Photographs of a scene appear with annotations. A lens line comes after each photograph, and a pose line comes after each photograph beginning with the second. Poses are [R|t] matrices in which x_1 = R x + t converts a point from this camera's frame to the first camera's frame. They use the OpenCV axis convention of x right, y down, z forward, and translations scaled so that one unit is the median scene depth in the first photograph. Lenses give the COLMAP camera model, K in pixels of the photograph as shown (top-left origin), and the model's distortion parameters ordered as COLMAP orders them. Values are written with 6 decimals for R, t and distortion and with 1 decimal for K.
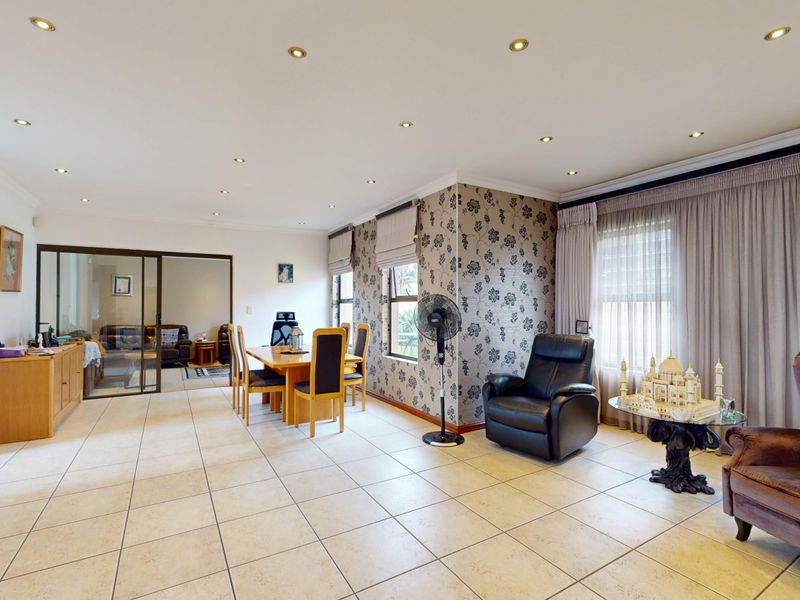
lens RADIAL K [[388.9, 0, 399.8], [0, 388.9, 300.0], [0, 0, 1]] dist [-0.003089, -0.000111]
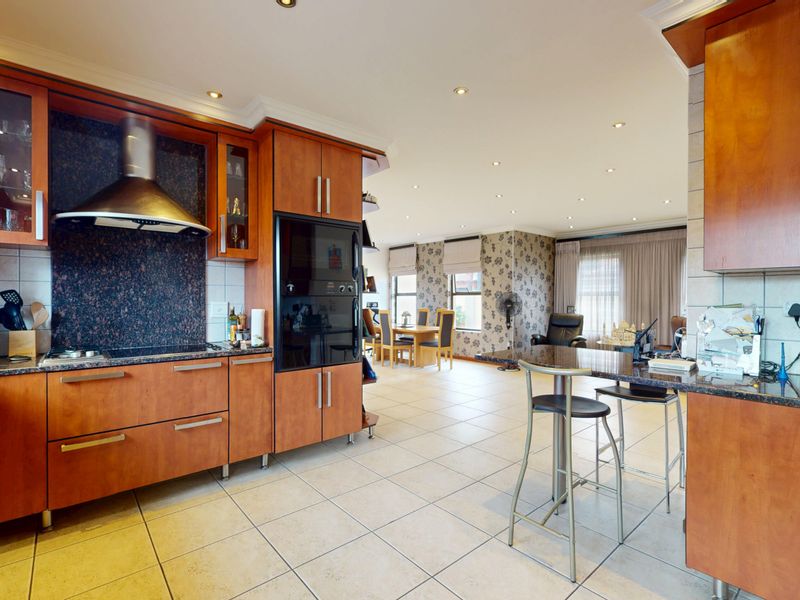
lens RADIAL K [[388.9, 0, 400.1], [0, 388.9, 303.2], [0, 0, 1]] dist [-0.003089, -0.000111]
pose [[0.984755, -0.001408, 0.173941, -0.617726], [-0.003600, 0.999588, 0.028474, -0.009357], [-0.173910, -0.028667, 0.984344, -0.629259]]
